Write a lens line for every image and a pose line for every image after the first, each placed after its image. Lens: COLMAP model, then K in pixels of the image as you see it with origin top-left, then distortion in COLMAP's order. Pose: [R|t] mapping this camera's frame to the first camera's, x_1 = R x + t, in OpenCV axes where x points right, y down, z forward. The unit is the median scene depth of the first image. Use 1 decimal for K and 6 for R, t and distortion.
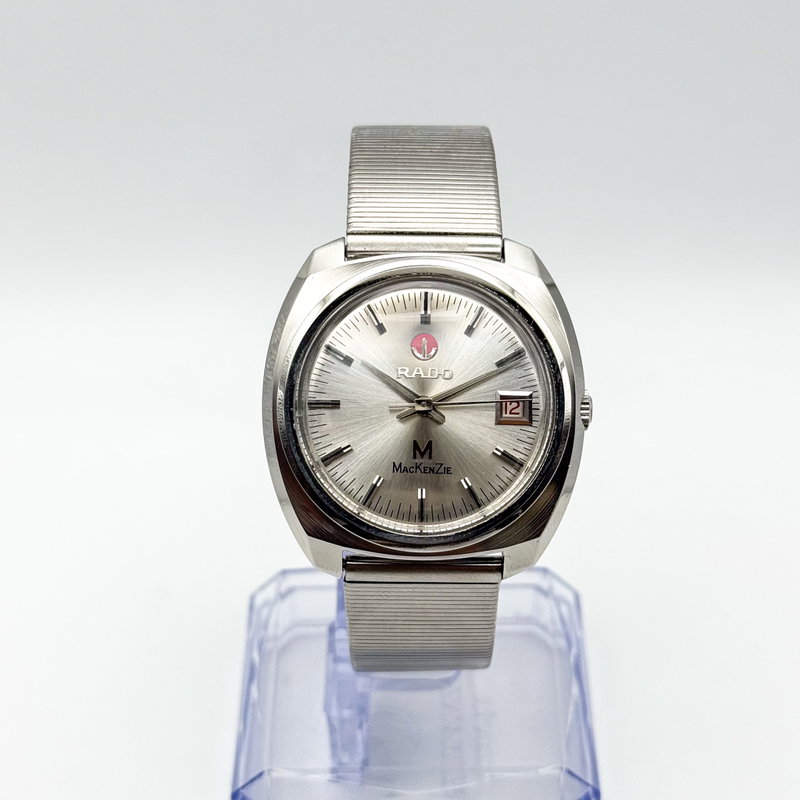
lens RADIAL K [[1857.7, 0, 400.0], [0, 1857.7, 400.0], [0, 0, 1]] dist [0.013542, 0.433912]
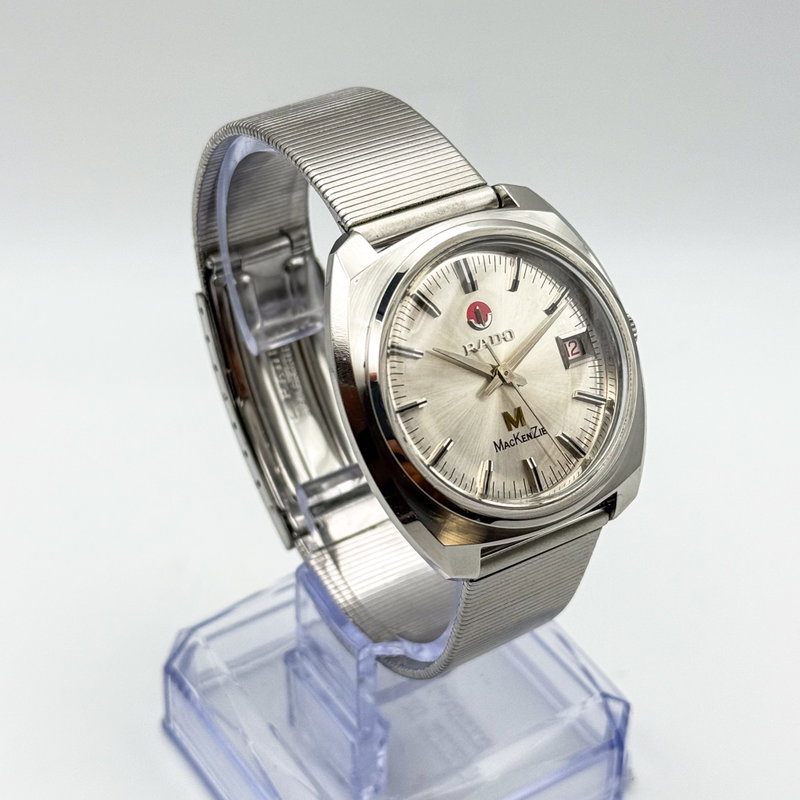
lens RADIAL K [[1857.7, 0, 400.0], [0, 1857.7, 400.0], [0, 0, 1]] dist [0.013542, 0.433912]
pose [[0.840142, -0.318039, 0.439331, -0.447384], [0.309075, 0.946376, 0.094047, -0.089066], [-0.445683, 0.056774, 0.893389, 0.179801]]
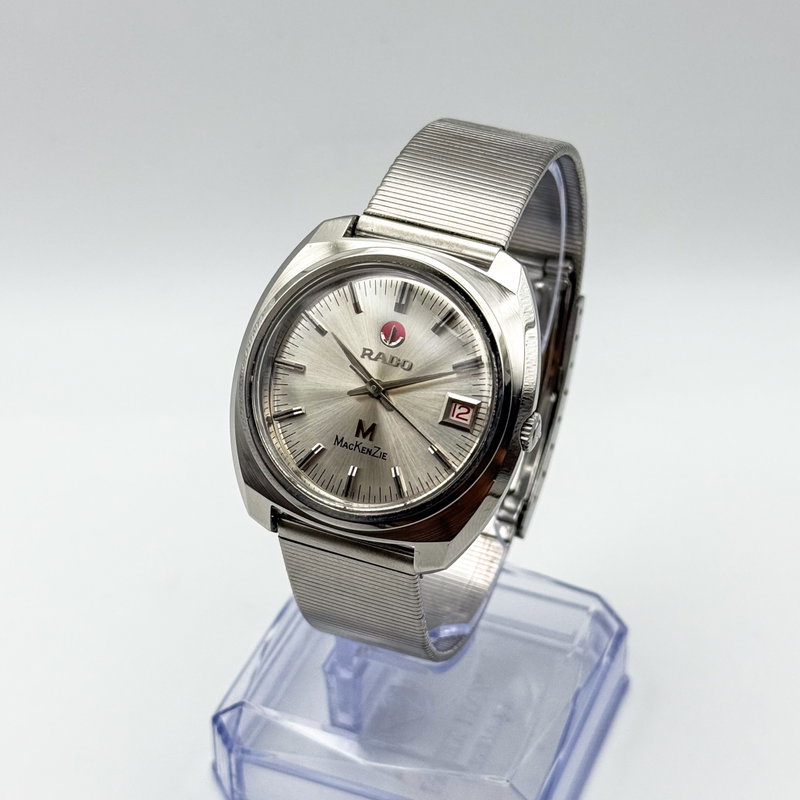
lens RADIAL K [[1857.7, 0, 400.0], [0, 1857.7, 400.0], [0, 0, 1]] dist [0.013542, 0.433912]
pose [[0.926129, 0.237112, -0.293364, 0.327431], [-0.235292, 0.971016, 0.042023, -0.037387], [0.294825, 0.030107, 0.955077, 0.018495]]
